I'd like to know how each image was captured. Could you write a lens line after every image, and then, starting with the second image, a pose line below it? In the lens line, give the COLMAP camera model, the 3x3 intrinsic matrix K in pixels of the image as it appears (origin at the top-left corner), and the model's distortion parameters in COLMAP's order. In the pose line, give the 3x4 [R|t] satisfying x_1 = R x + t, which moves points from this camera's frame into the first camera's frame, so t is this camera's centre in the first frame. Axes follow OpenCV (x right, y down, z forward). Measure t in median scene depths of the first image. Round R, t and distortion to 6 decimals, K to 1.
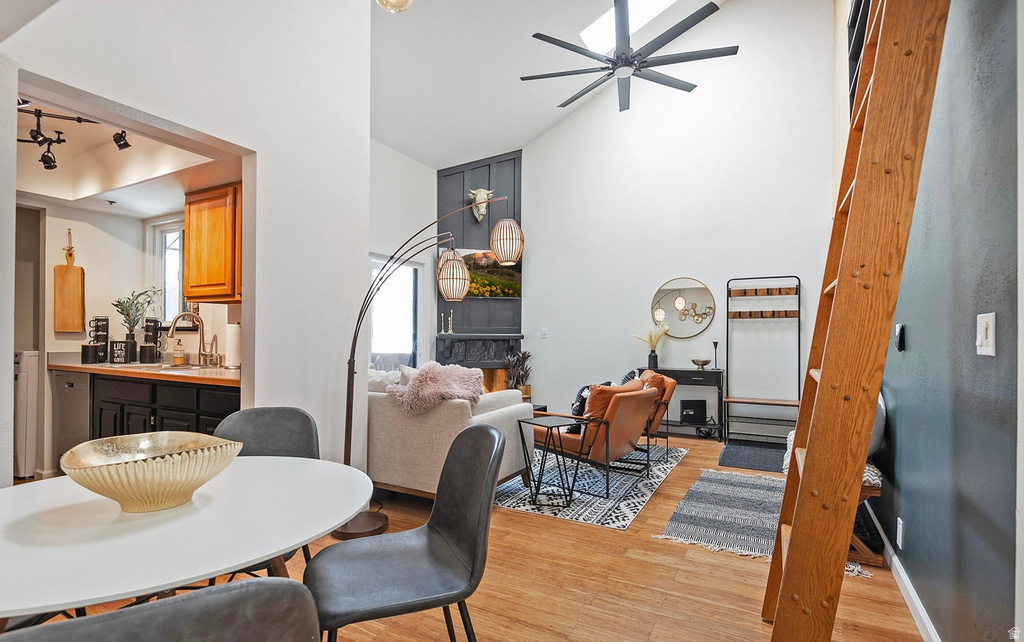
lens RADIAL K [[488.0, 0, 517.3], [0, 488.0, 339.5], [0, 0, 1]] dist [-0.017695, -0.000348]
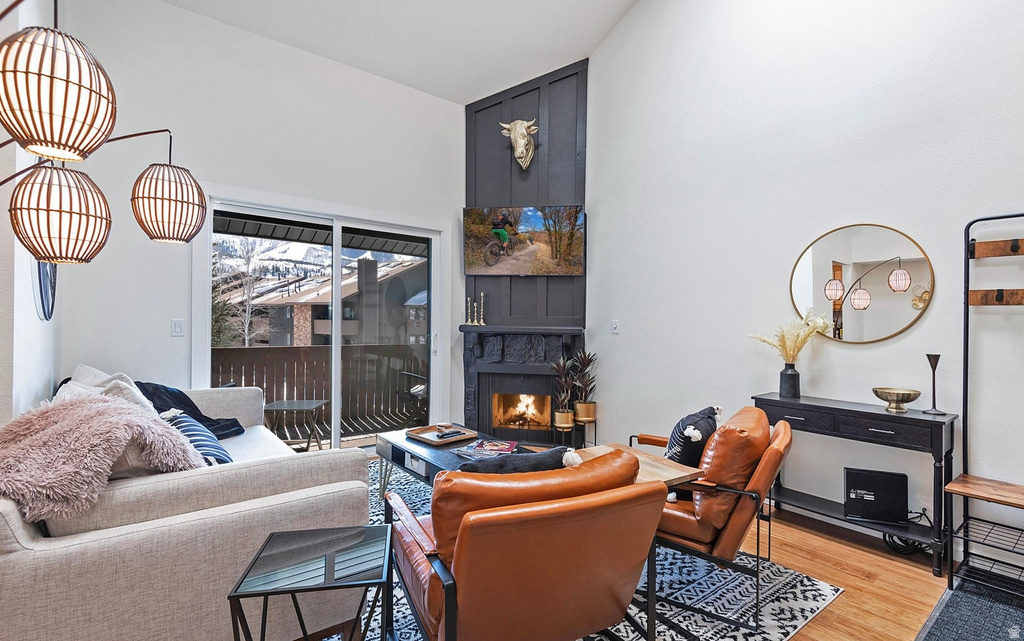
lens RADIAL K [[470.4, 0, 514.0], [0, 470.4, 318.9], [0, 0, 1]] dist [0.000024, -0.000859]
pose [[0.909342, 0.016167, -0.415735, 0.225133], [-0.021981, 0.999716, -0.009202, -0.016822], [0.415468, 0.017506, 0.909439, 0.413416]]
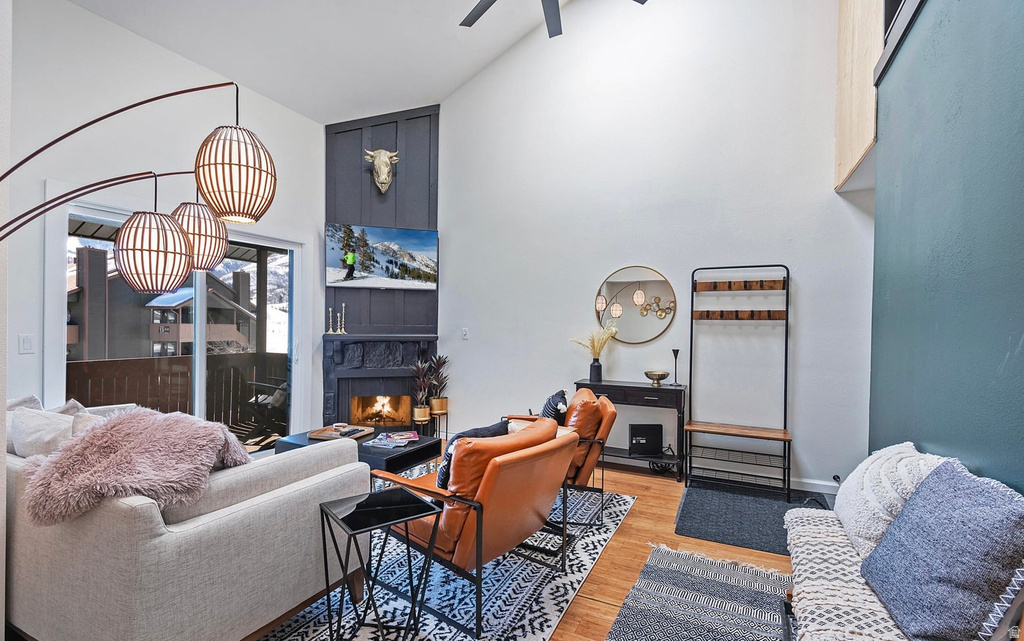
lens RADIAL K [[472.5, 0, 494.8], [0, 472.5, 332.5], [0, 0, 1]] dist [-0.001334, -0.000222]
pose [[0.999889, 0.011580, 0.009363, 0.113207], [-0.011650, 0.999904, 0.007479, -0.024325], [-0.009276, -0.007587, 0.999928, 0.253343]]
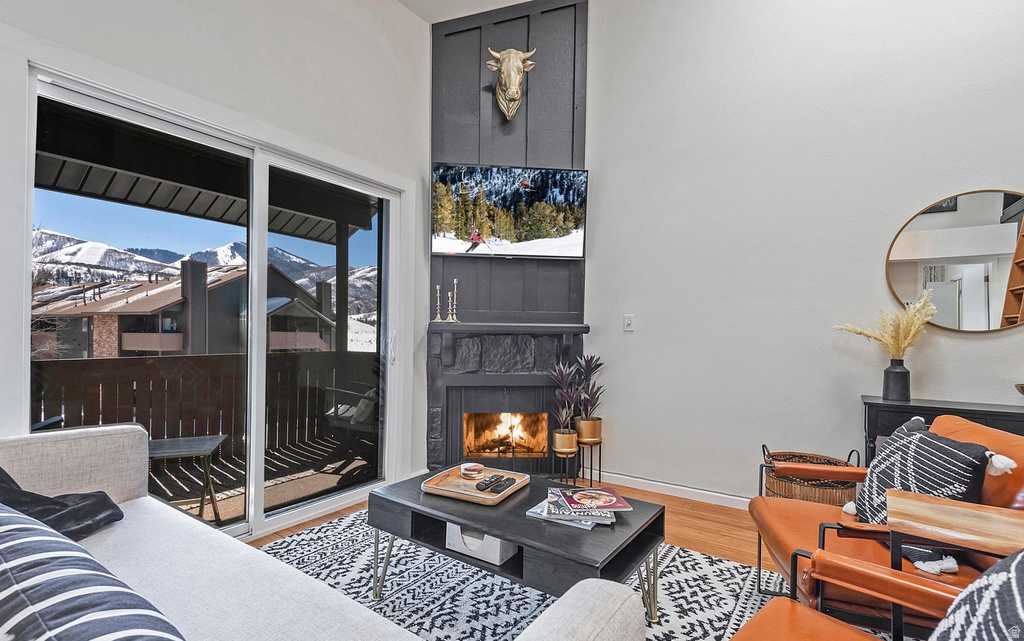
lens RADIAL K [[465.7, 0, 474.4], [0, 465.7, 327.8], [0, 0, 1]] dist [-0.000382, -0.000170]
pose [[0.985428, 0.006288, -0.169974, -0.027647], [-0.009699, 0.999768, -0.019244, 0.004802], [0.169814, 0.020612, 0.985261, 0.539158]]
